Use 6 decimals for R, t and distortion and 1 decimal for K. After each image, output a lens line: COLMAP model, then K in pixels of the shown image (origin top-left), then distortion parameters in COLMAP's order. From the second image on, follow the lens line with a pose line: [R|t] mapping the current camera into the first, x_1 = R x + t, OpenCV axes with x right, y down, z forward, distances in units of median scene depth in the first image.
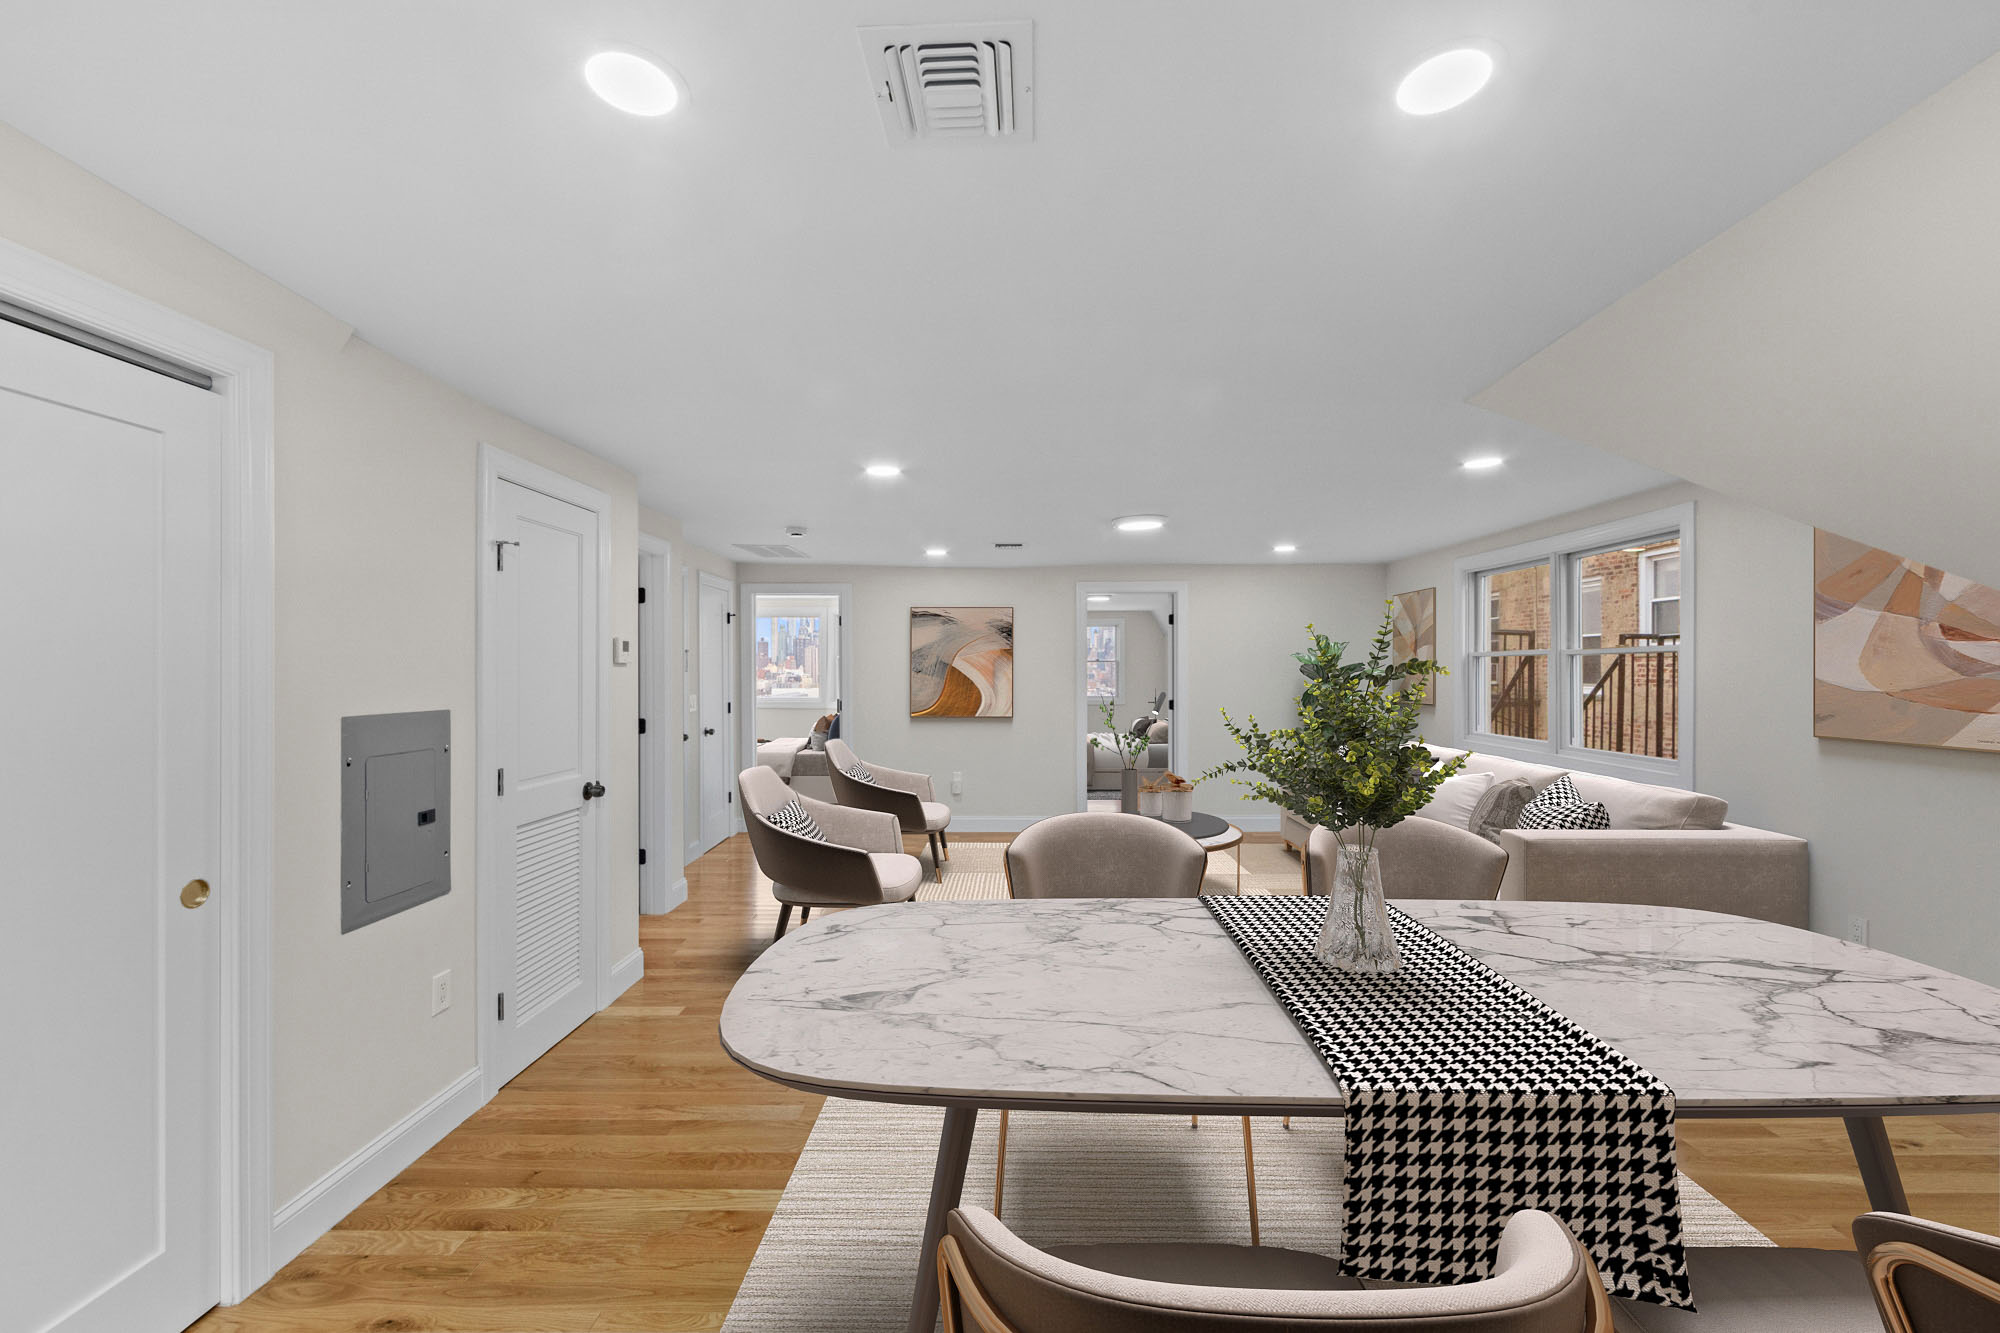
lens RADIAL K [[796.3, 0, 1002.0], [0, 796.3, 668.8], [0, 0, 1]] dist [0.003089, 0.000032]
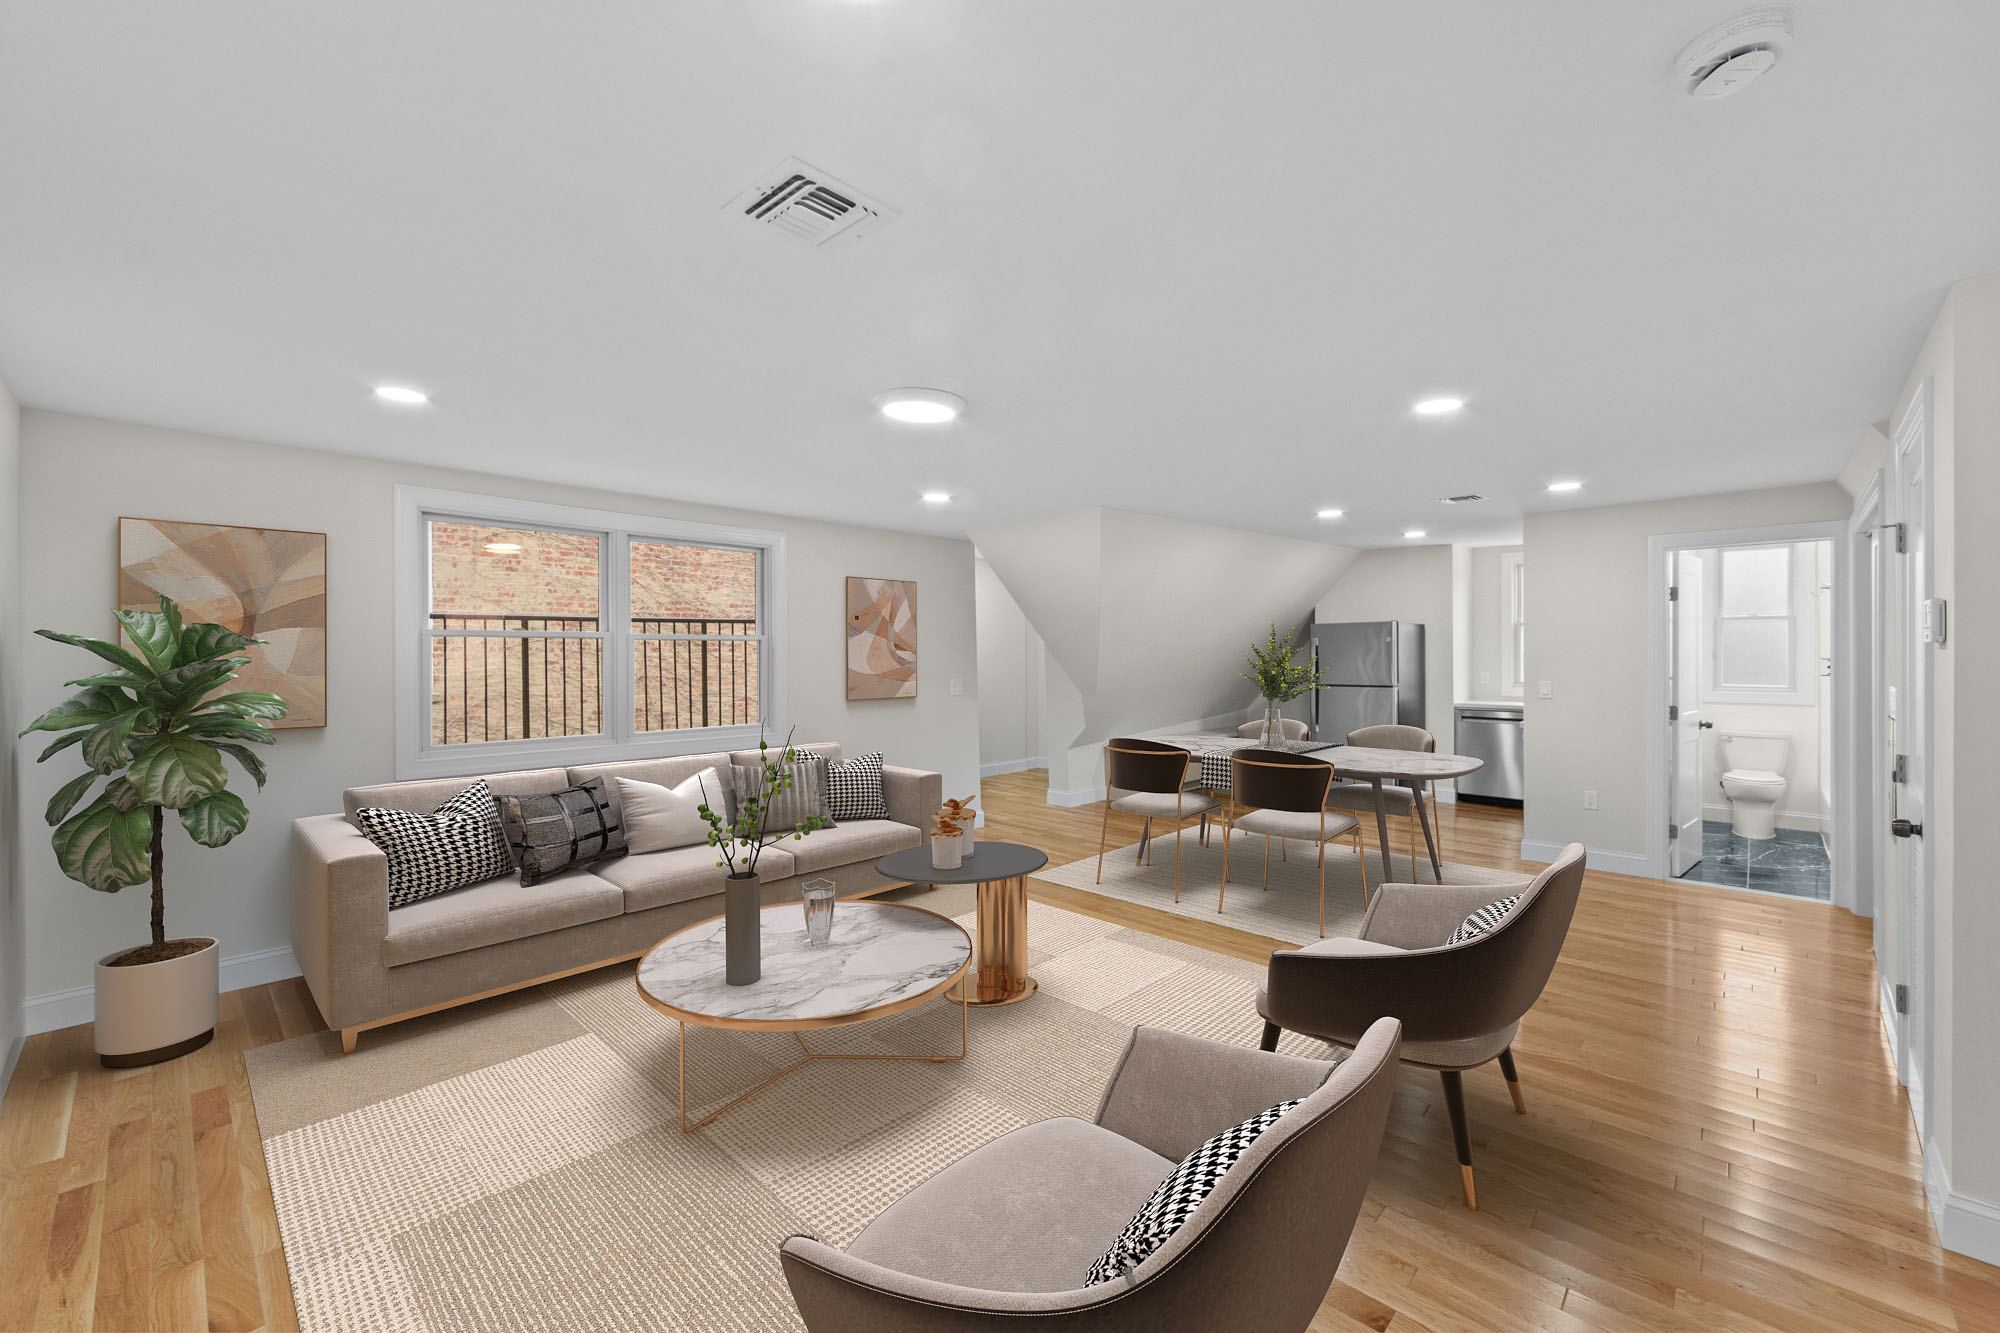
lens RADIAL K [[796.3, 0, 992.1], [0, 796.3, 665.9], [0, 0, 1]] dist [0.003089, 0.000032]
pose [[-0.737854, 0.004595, 0.674944, -0.544719], [0.009938, 0.999942, 0.004056, 0.002993], [-0.674887, 0.009700, -0.737858, 2.469770]]
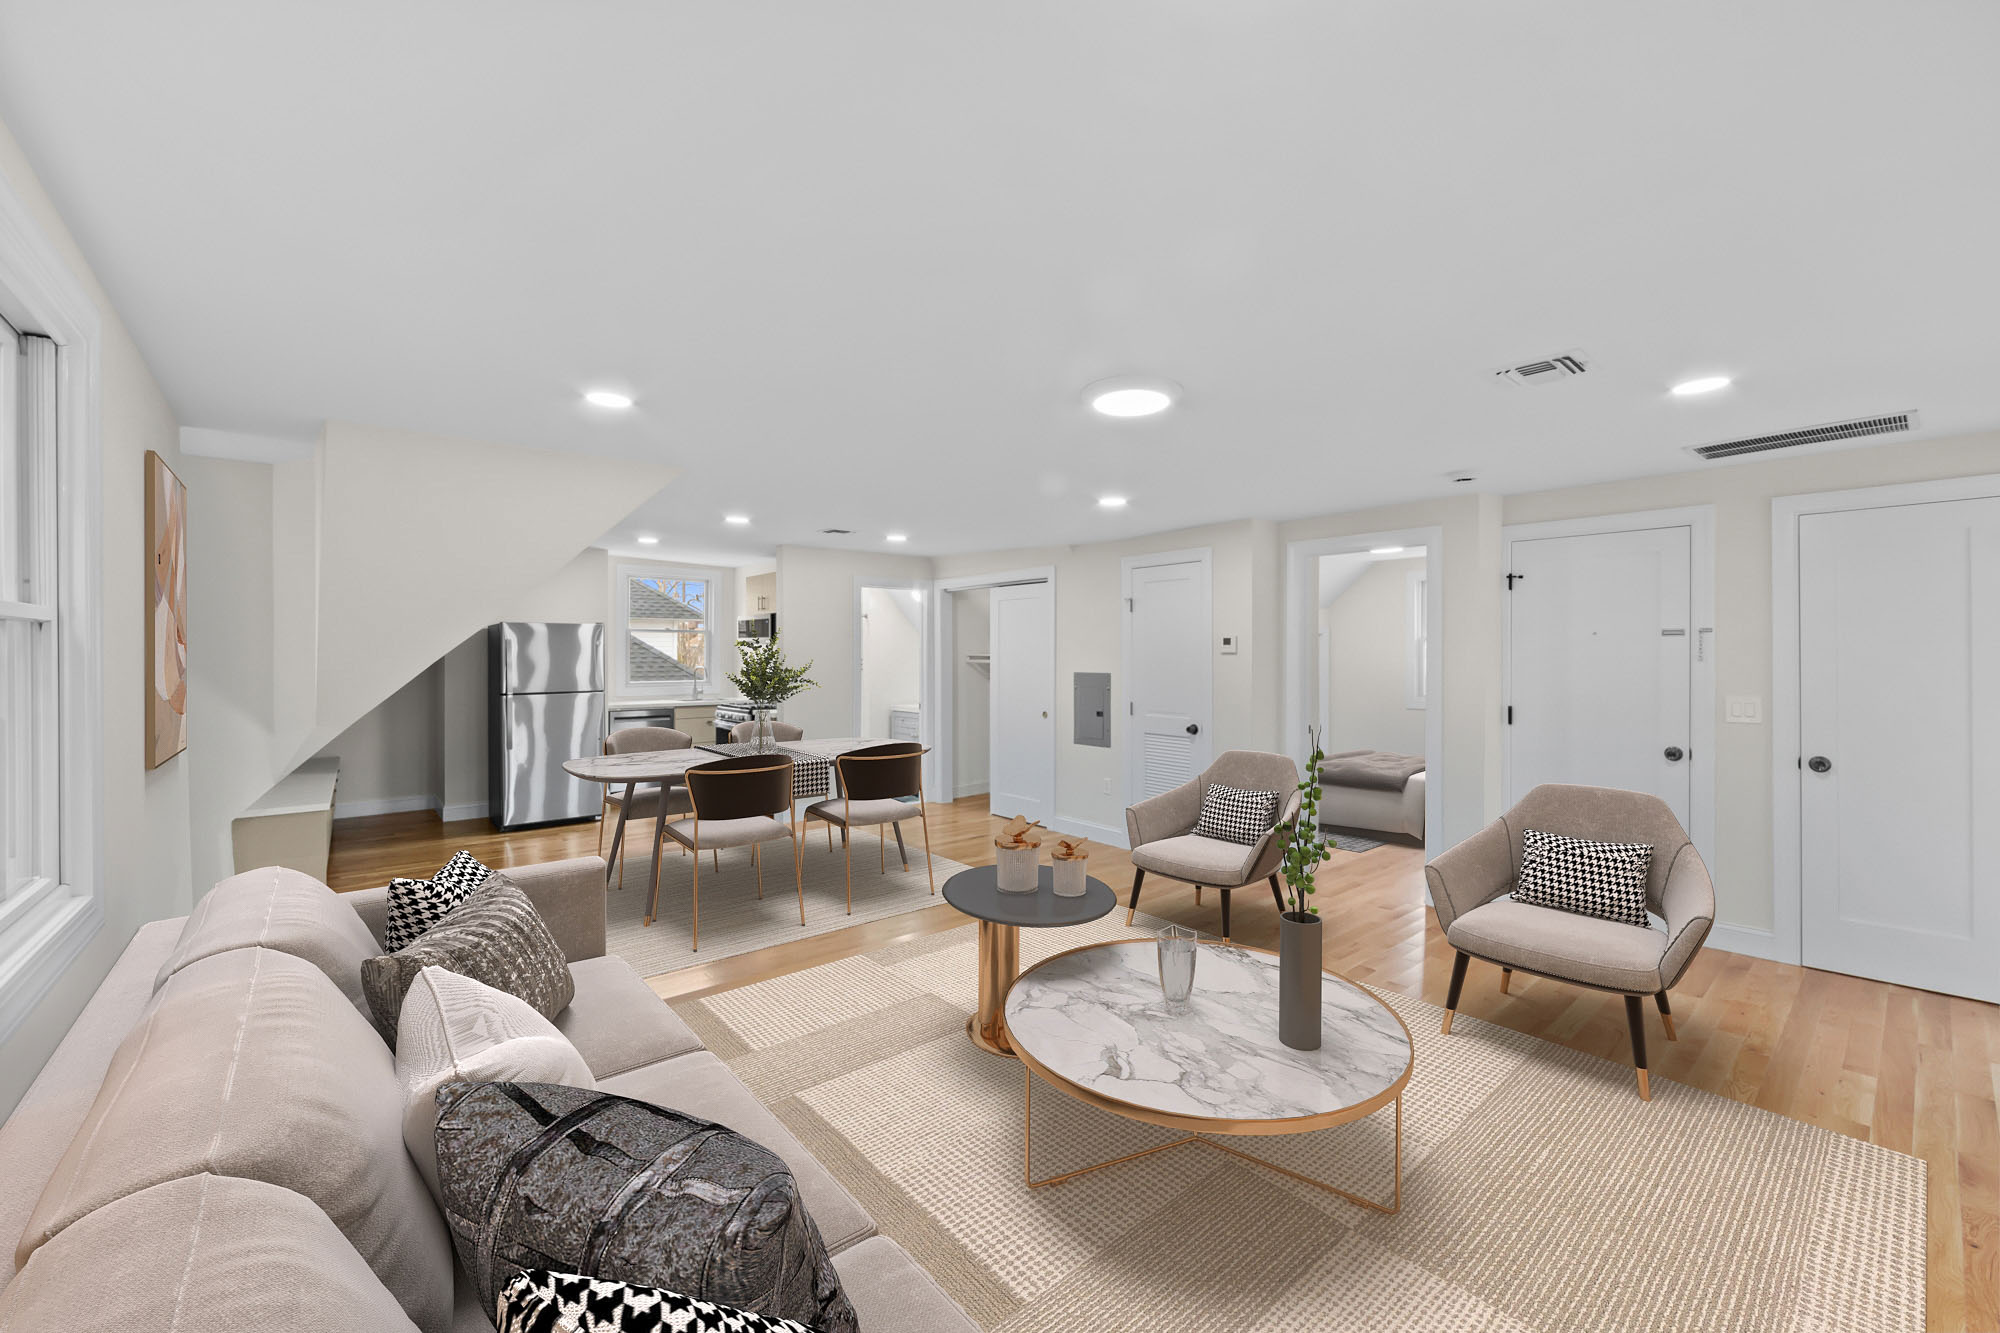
lens RADIAL K [[796.3, 0, 993.2], [0, 796.3, 660.3], [0, 0, 1]] dist [0.003089, 0.000032]
pose [[-0.744059, 0.010274, -0.668035, 1.110538], [0.006182, 0.999945, 0.008493, -0.011105], [0.668086, 0.002189, -0.744081, 2.357388]]
